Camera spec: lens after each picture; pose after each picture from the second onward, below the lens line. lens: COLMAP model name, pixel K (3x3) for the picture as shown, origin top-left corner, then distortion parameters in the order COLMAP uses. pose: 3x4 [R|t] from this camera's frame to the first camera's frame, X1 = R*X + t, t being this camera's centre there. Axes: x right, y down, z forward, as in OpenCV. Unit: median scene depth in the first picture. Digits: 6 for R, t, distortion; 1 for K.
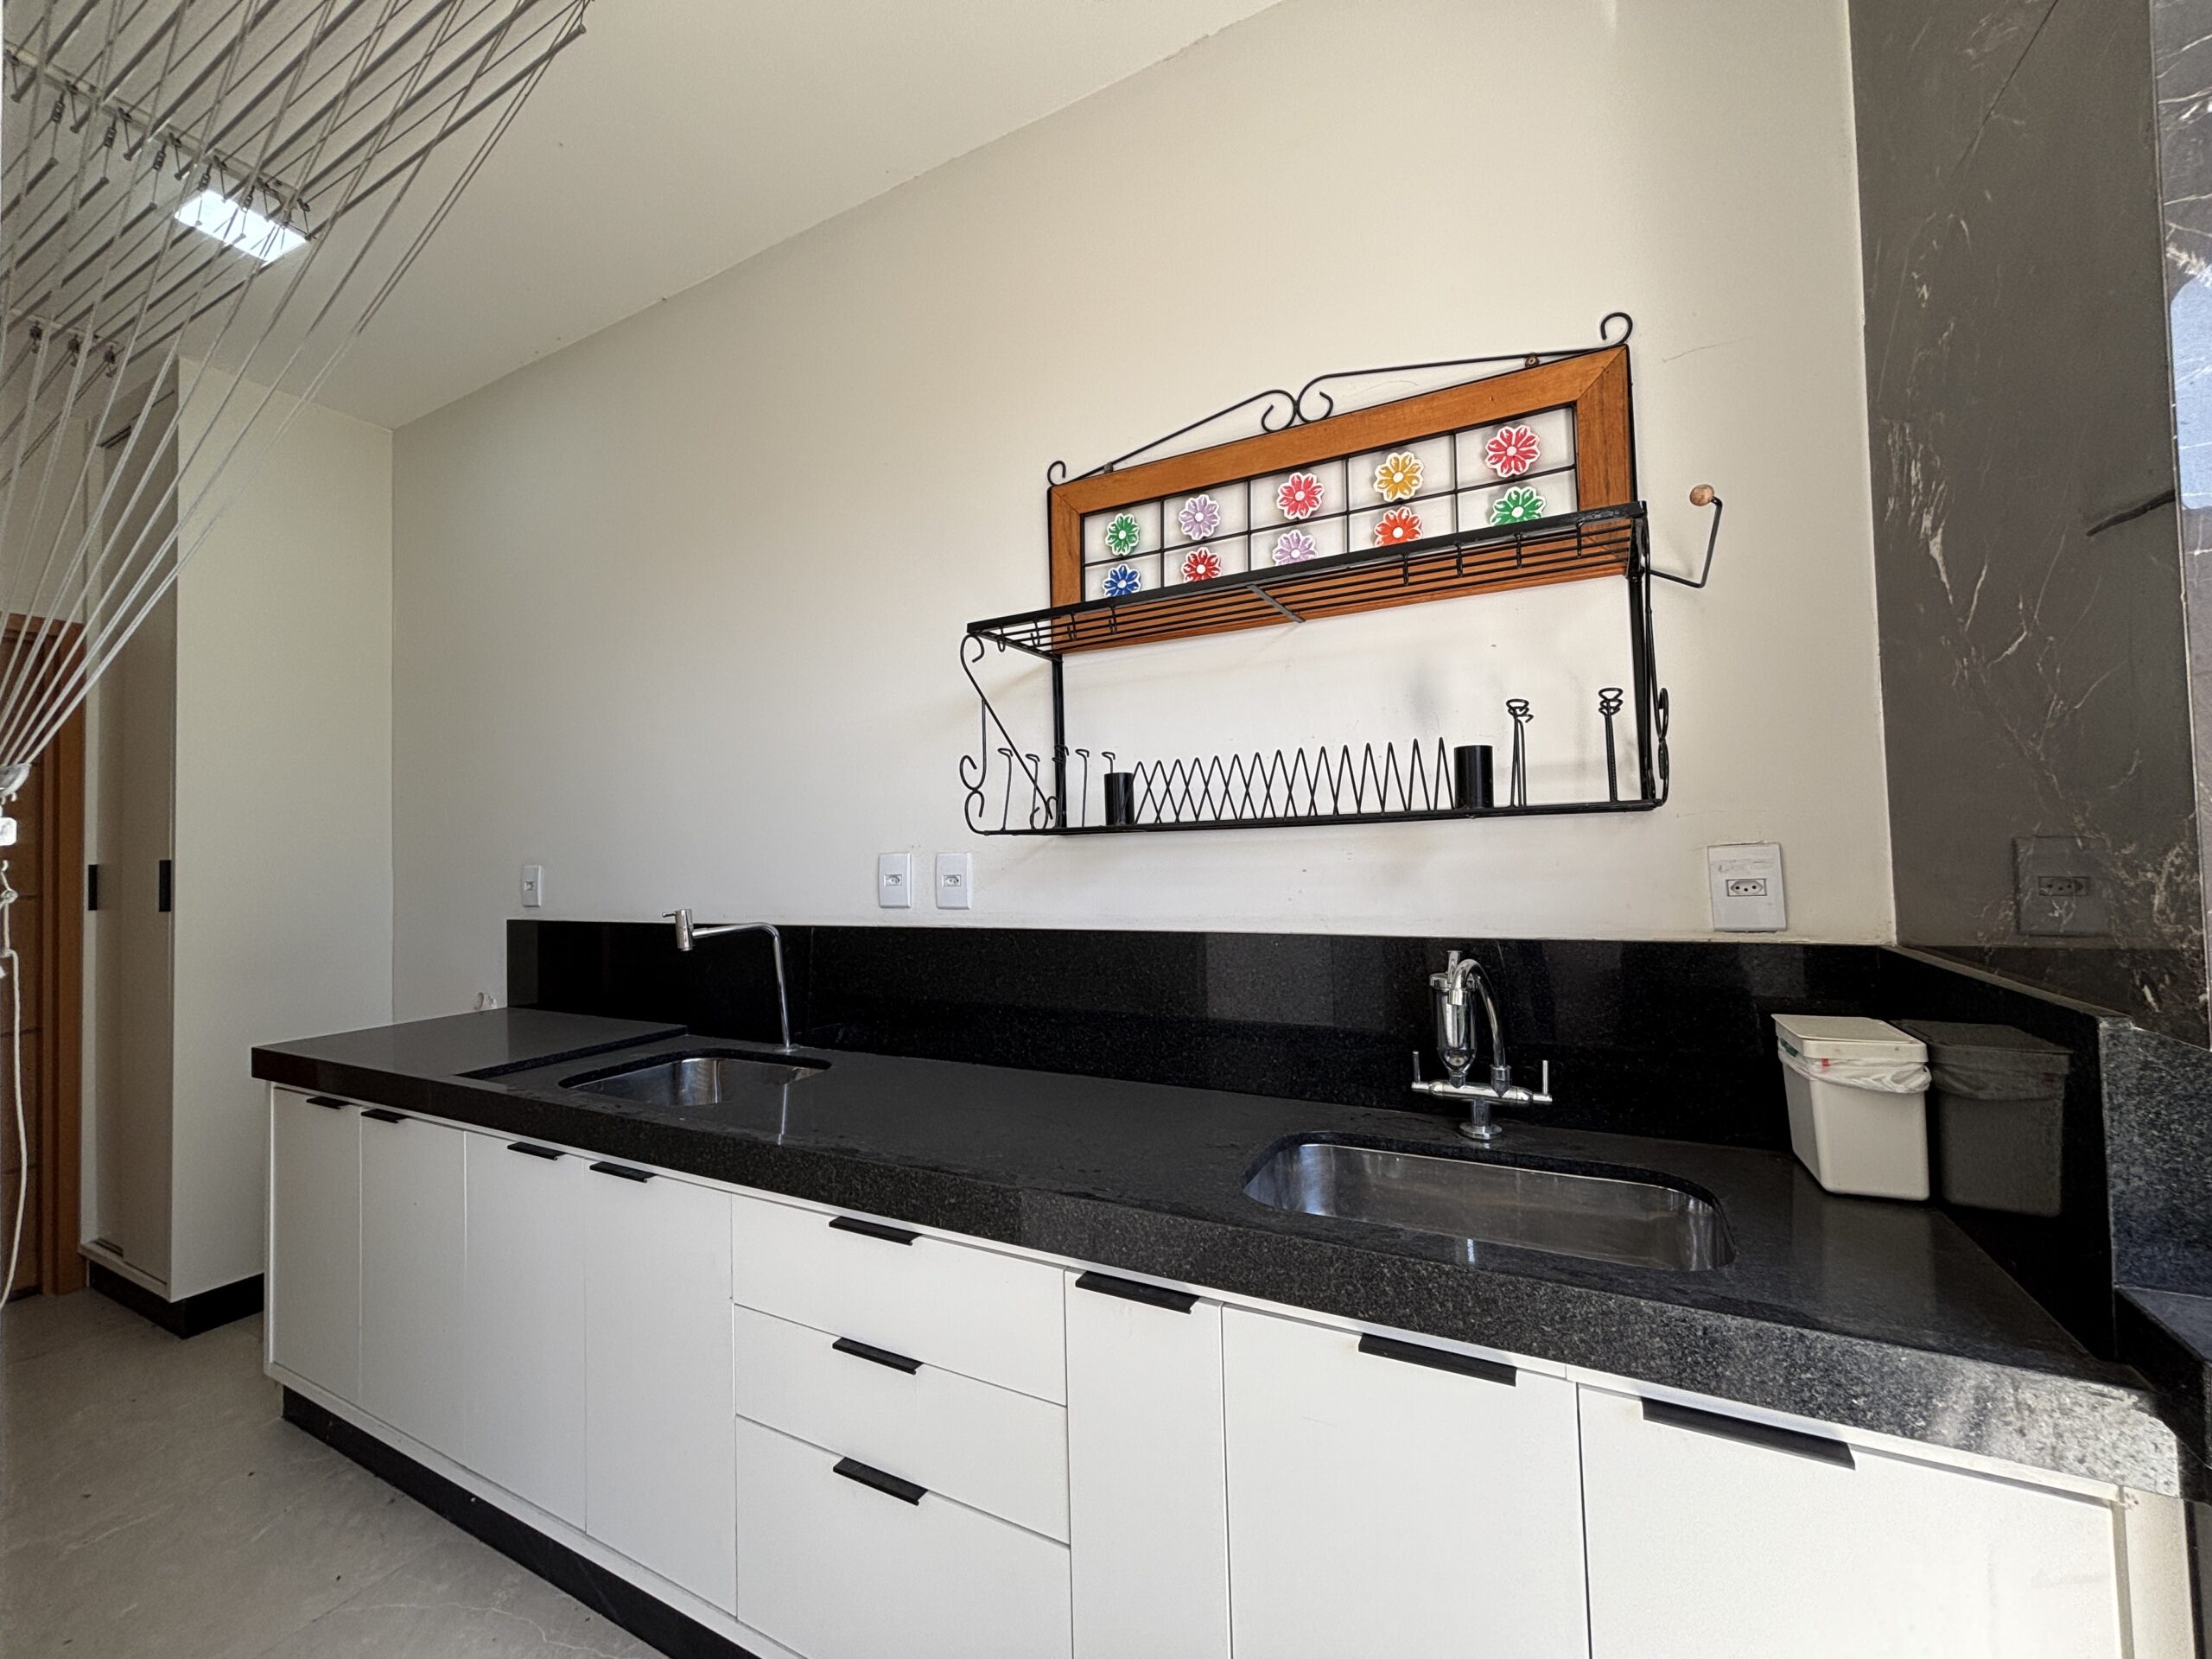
lens RADIAL K [[898.8, 0, 1110.3], [0, 898.8, 829.7], [0, 0, 1]] dist [-0.001194, 0.000944]
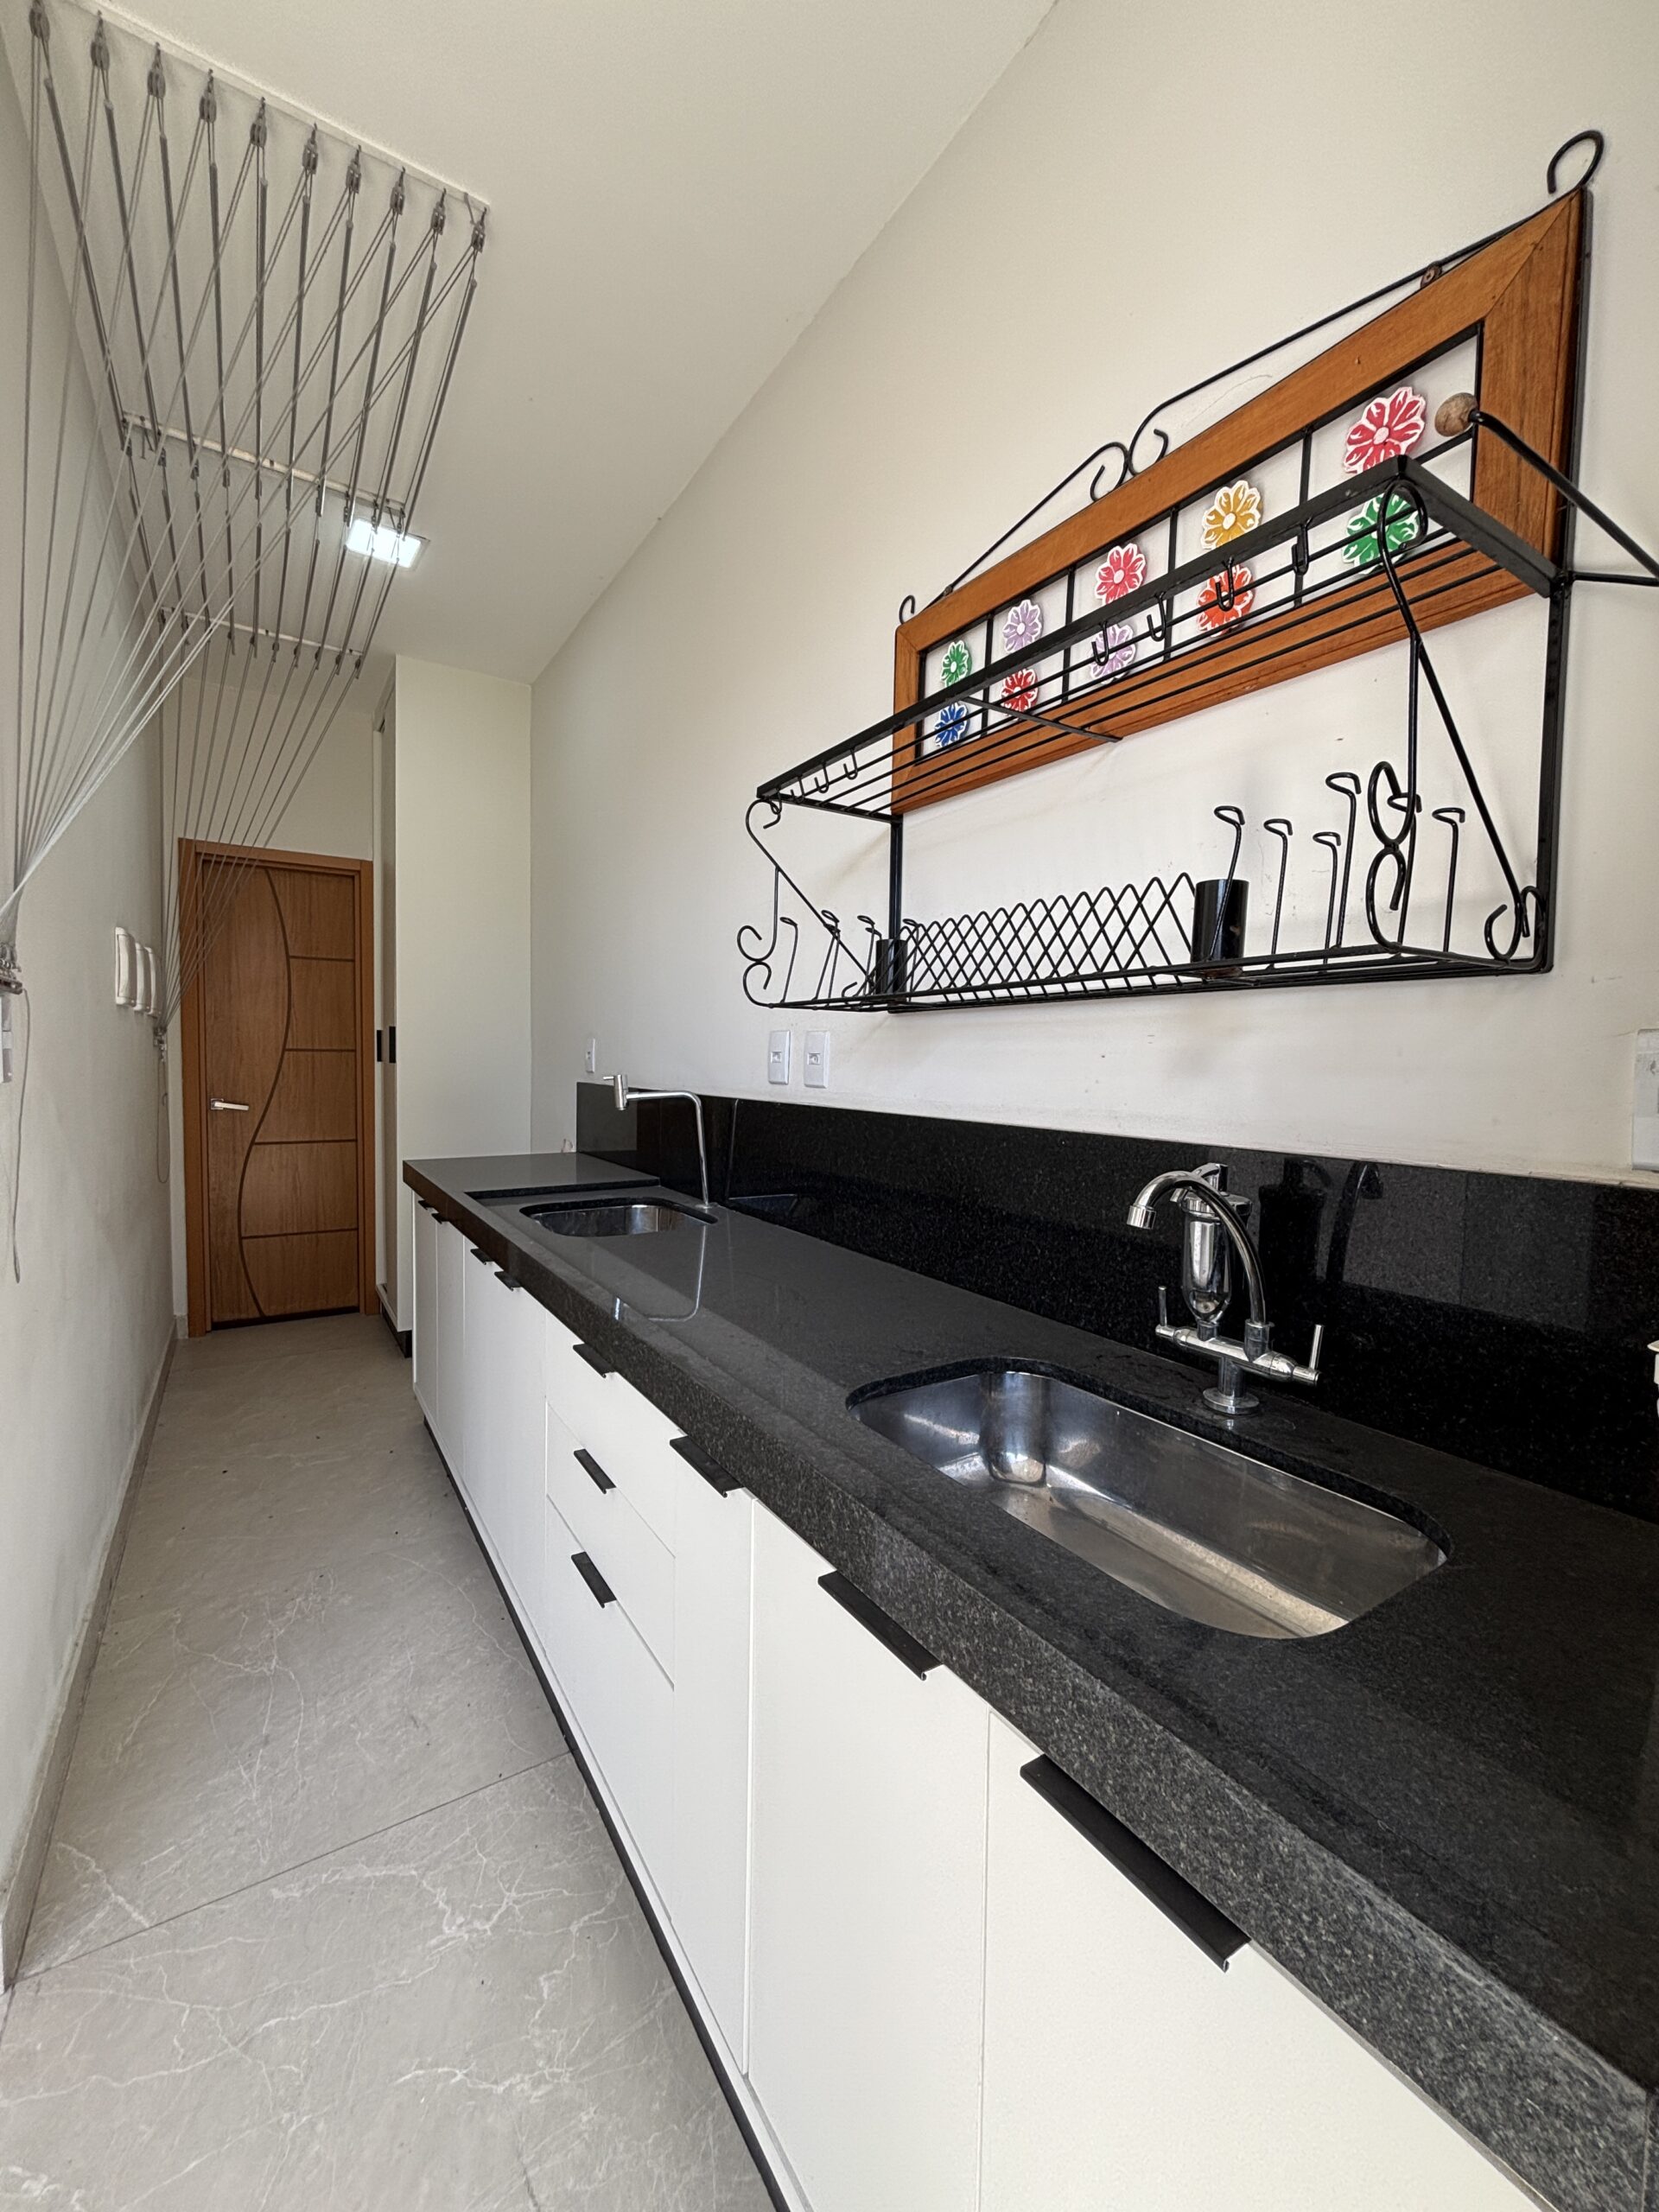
lens RADIAL K [[898.8, 0, 829.5], [0, 898.8, 1106.0], [0, 0, 1]] dist [-0.001194, 0.000944]
pose [[0.869652, 0.065281, -0.489329, 0.431632], [-0.024953, 0.995764, 0.088497, 0.026316], [0.493034, -0.064751, 0.867597, 0.176527]]
